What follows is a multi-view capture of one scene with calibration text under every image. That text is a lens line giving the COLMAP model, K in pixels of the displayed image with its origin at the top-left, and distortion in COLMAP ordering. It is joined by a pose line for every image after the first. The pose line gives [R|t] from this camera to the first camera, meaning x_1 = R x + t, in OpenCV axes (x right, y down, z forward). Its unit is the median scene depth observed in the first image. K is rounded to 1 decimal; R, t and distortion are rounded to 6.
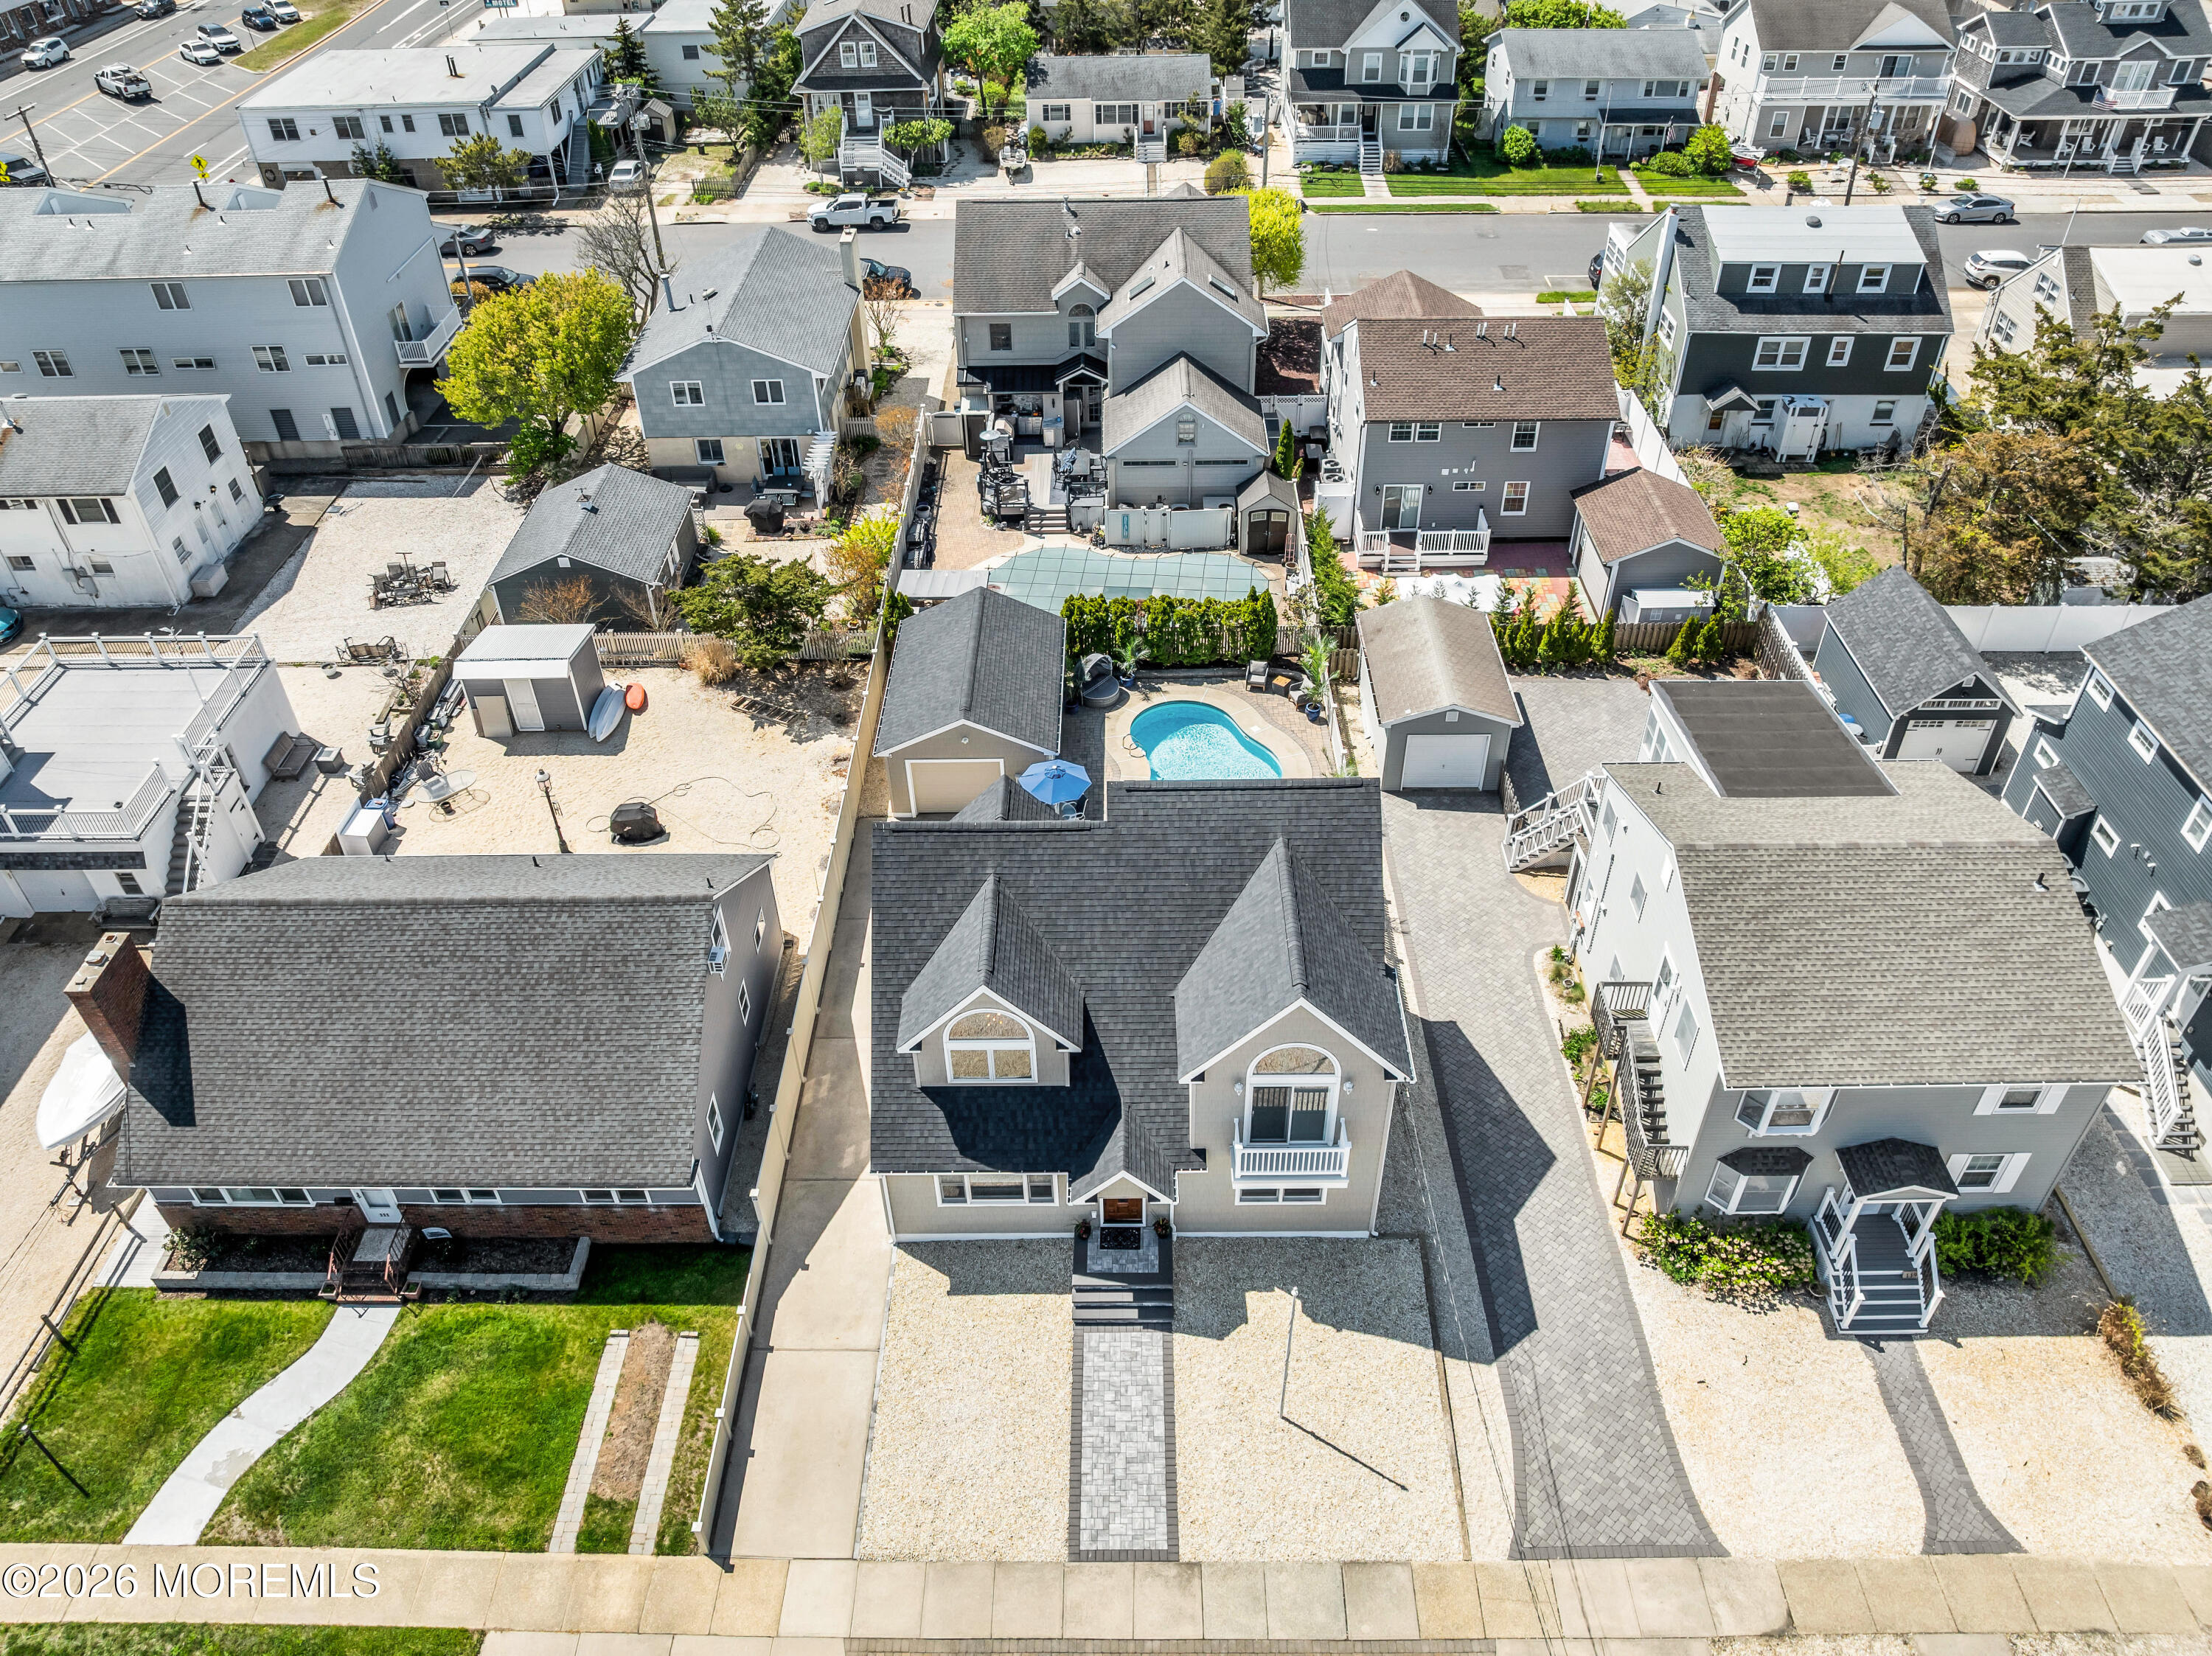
lens RADIAL K [[1573.9, 0, 1108.2], [0, 1573.9, 811.5], [0, 0, 1]] dist [-0.029045, -0.008727]
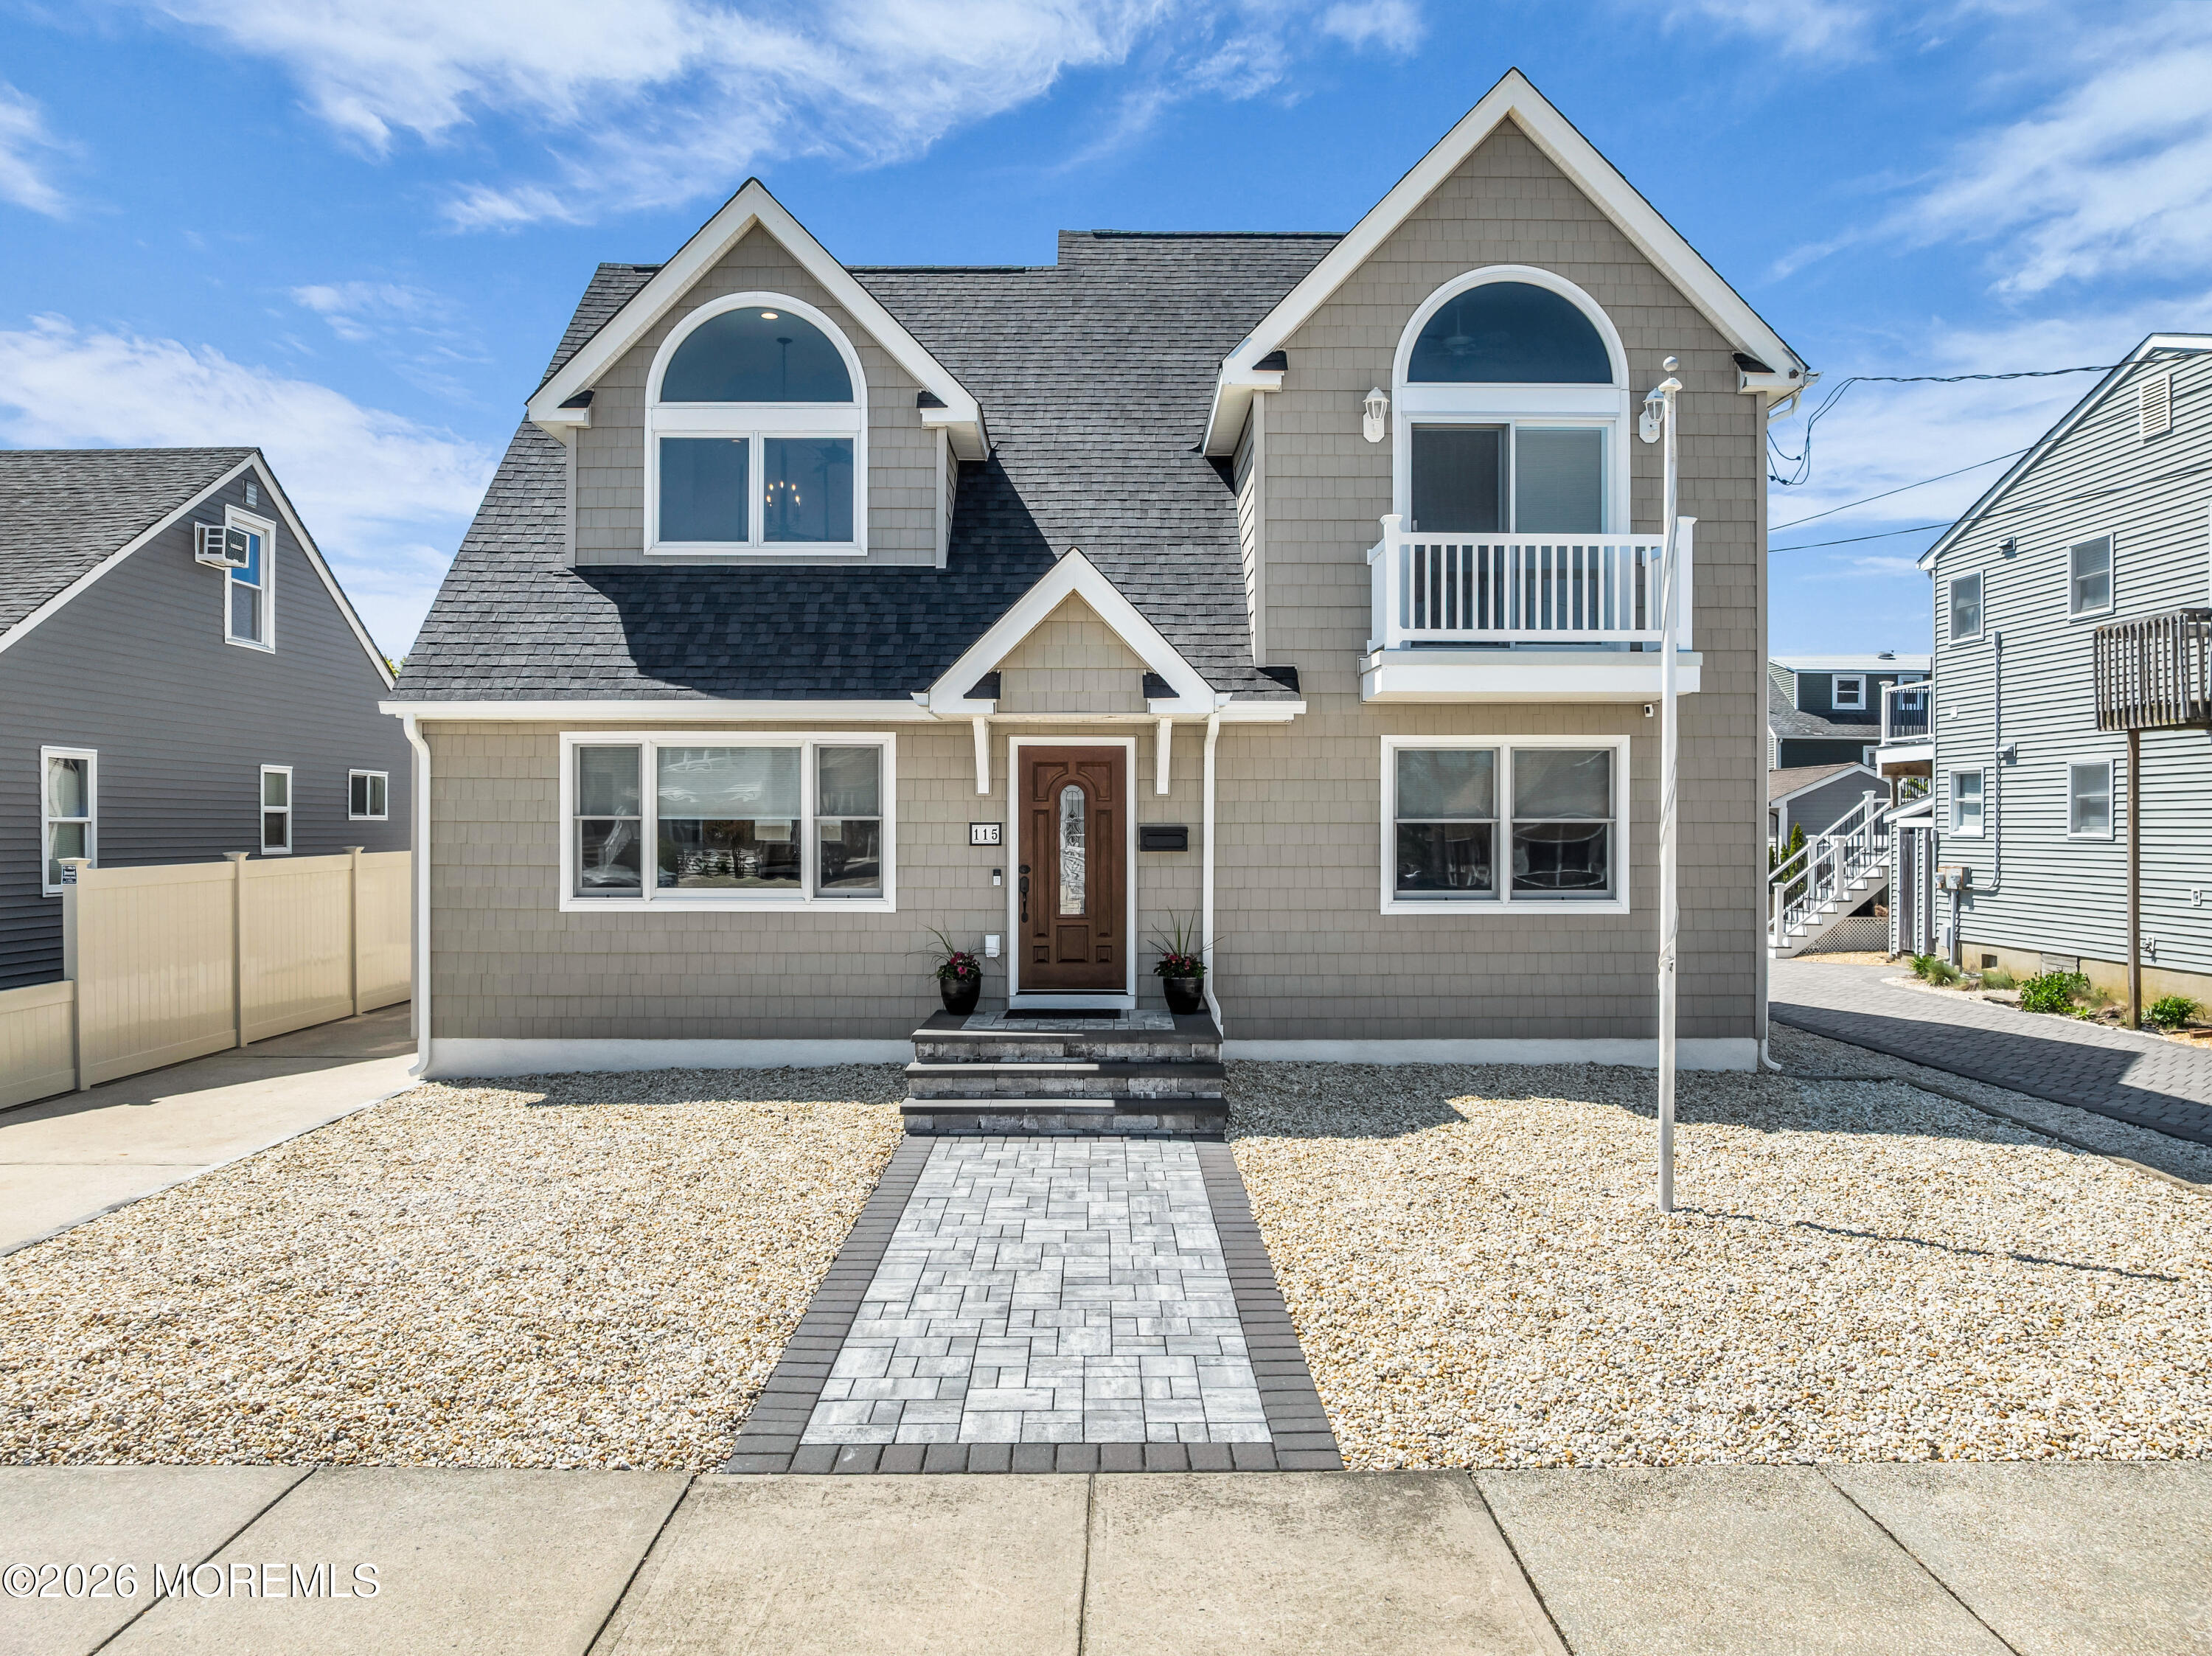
lens RADIAL K [[1573.9, 0, 1108.2], [0, 1573.9, 811.5], [0, 0, 1]] dist [-0.029045, -0.008727]
pose [[0.999870, 0.013319, 0.009092, 0.007837], [-0.004537, 0.773369, -0.633940, 0.264017], [-0.015475, 0.633816, 0.773329, 0.402092]]
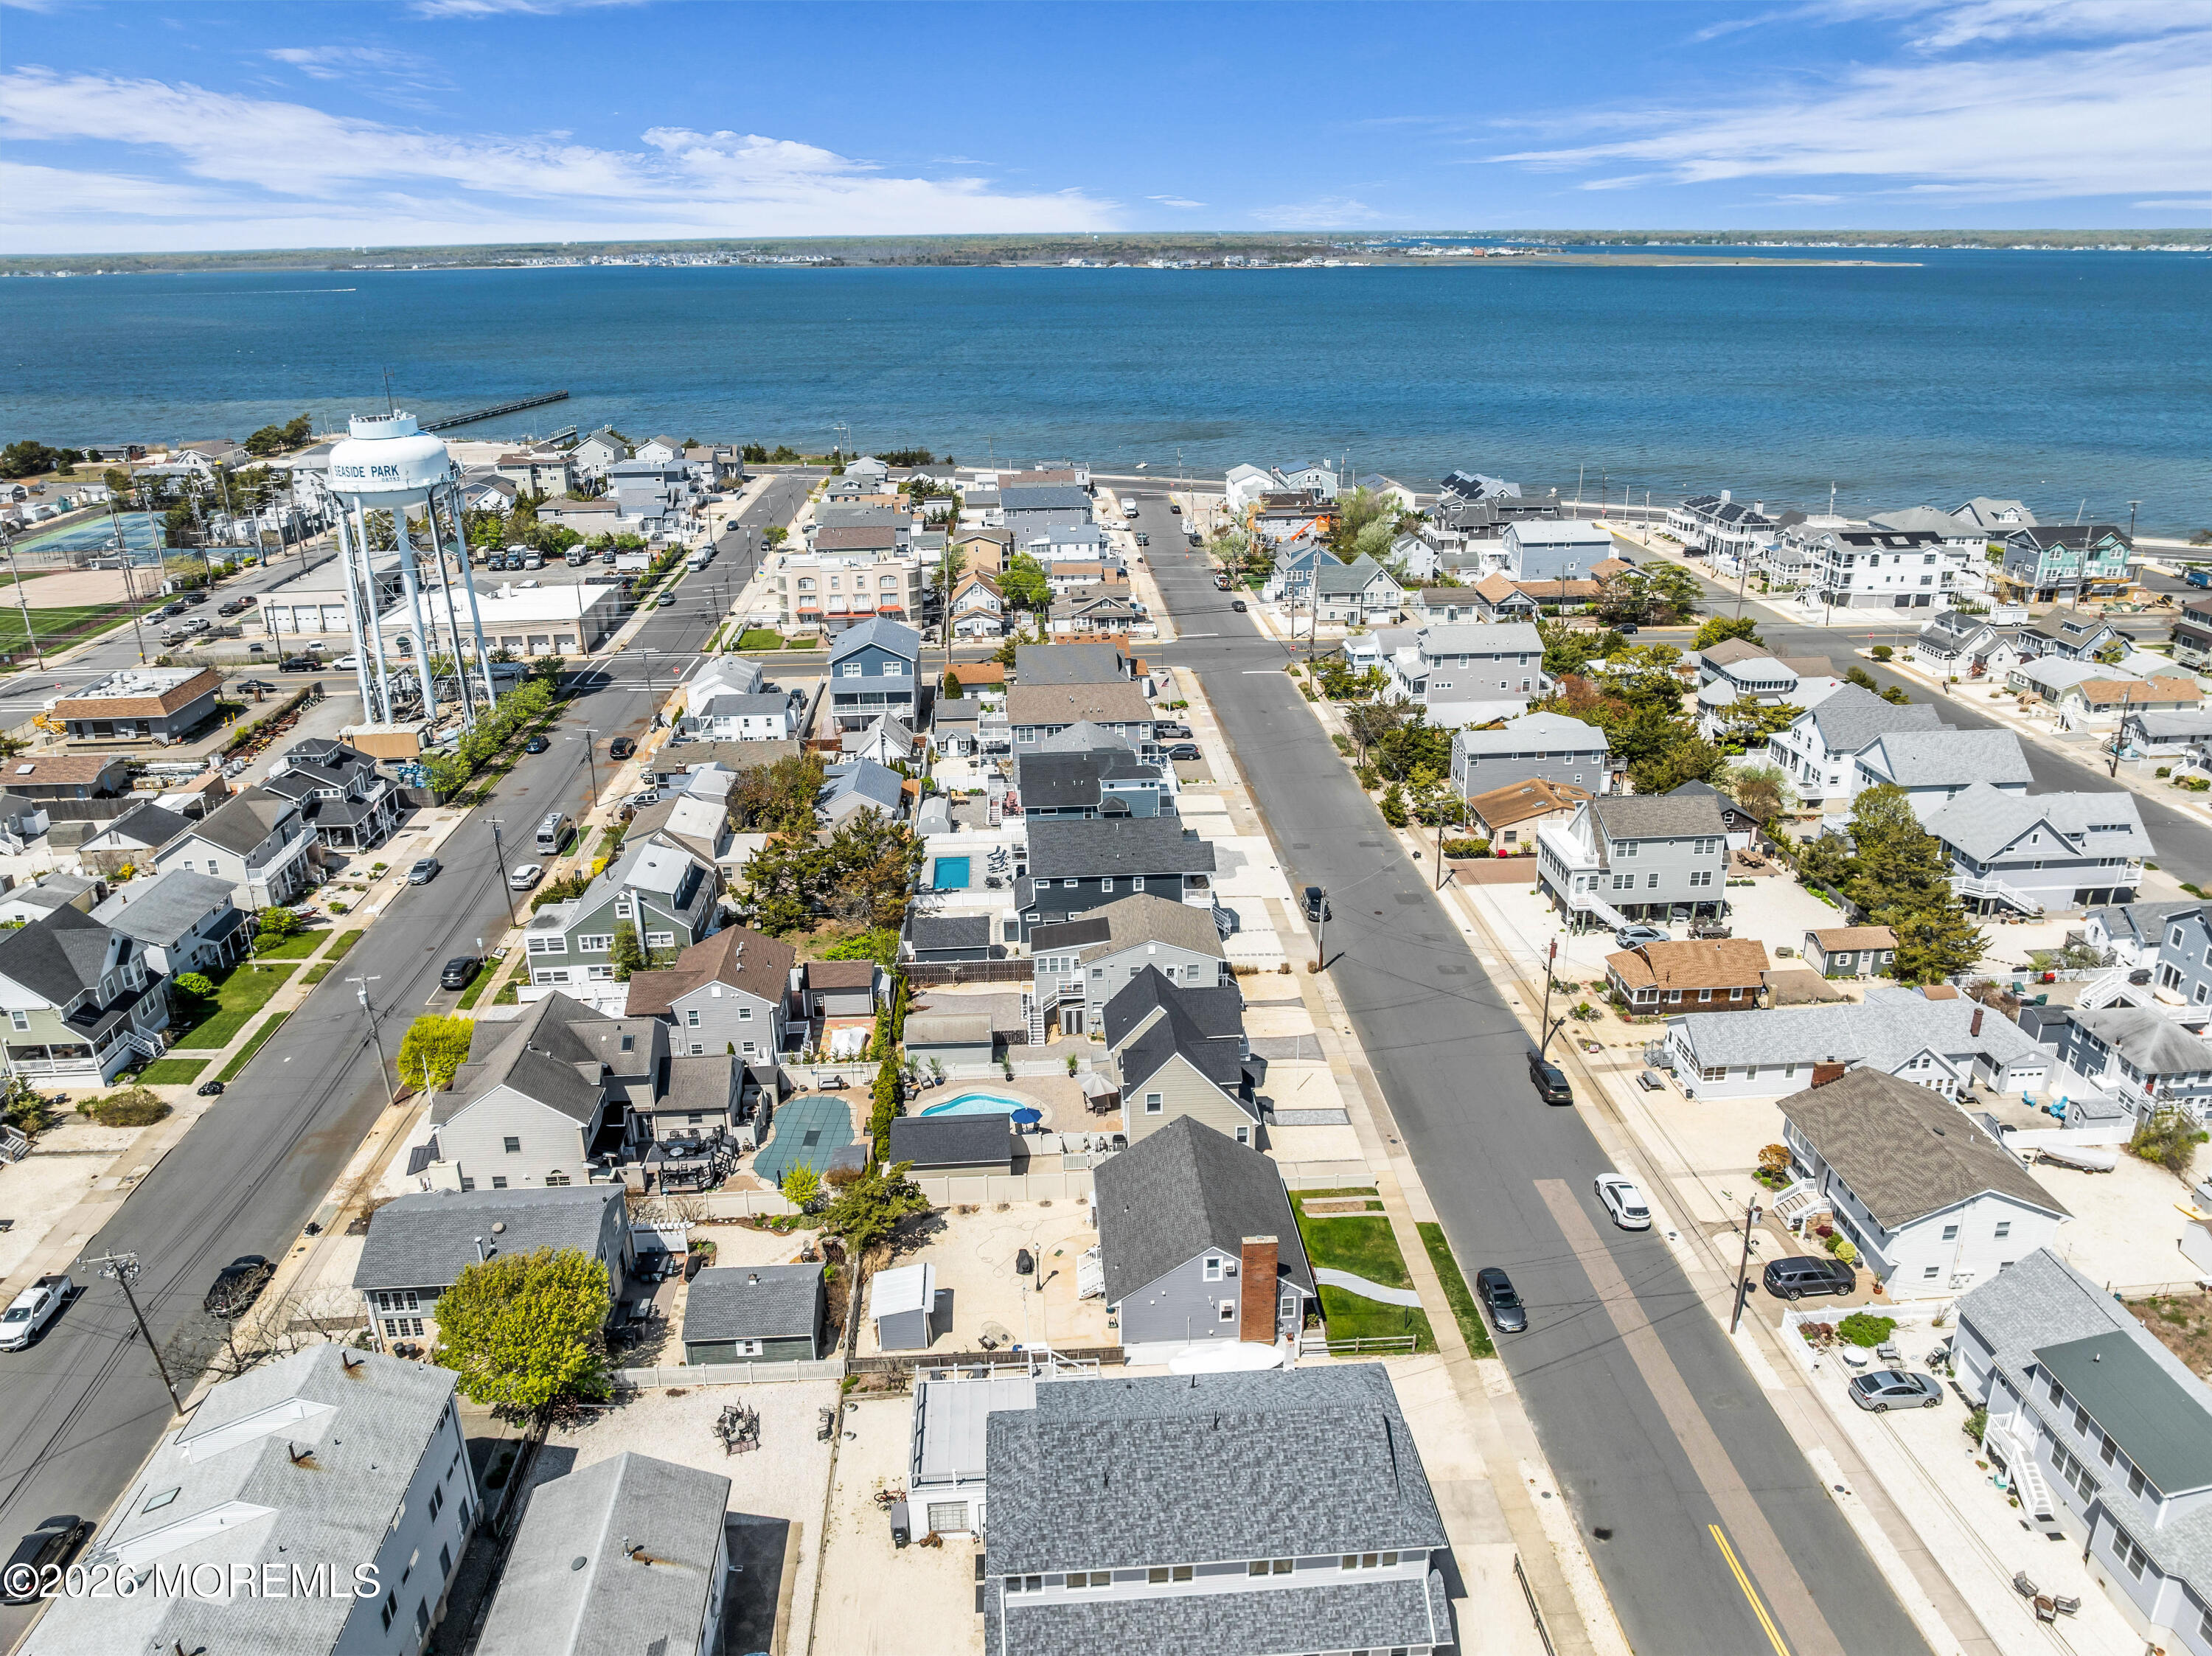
lens RADIAL K [[1561.1, 0, 1101.0], [0, 1561.1, 828.0], [0, 0, 1]] dist [-0.024532, 0.001812]
pose [[-0.072938, -0.342911, 0.936532, -1.460246], [0.637451, 0.706162, 0.308206, -0.681721], [-0.767031, 0.619473, 0.167082, 0.222454]]
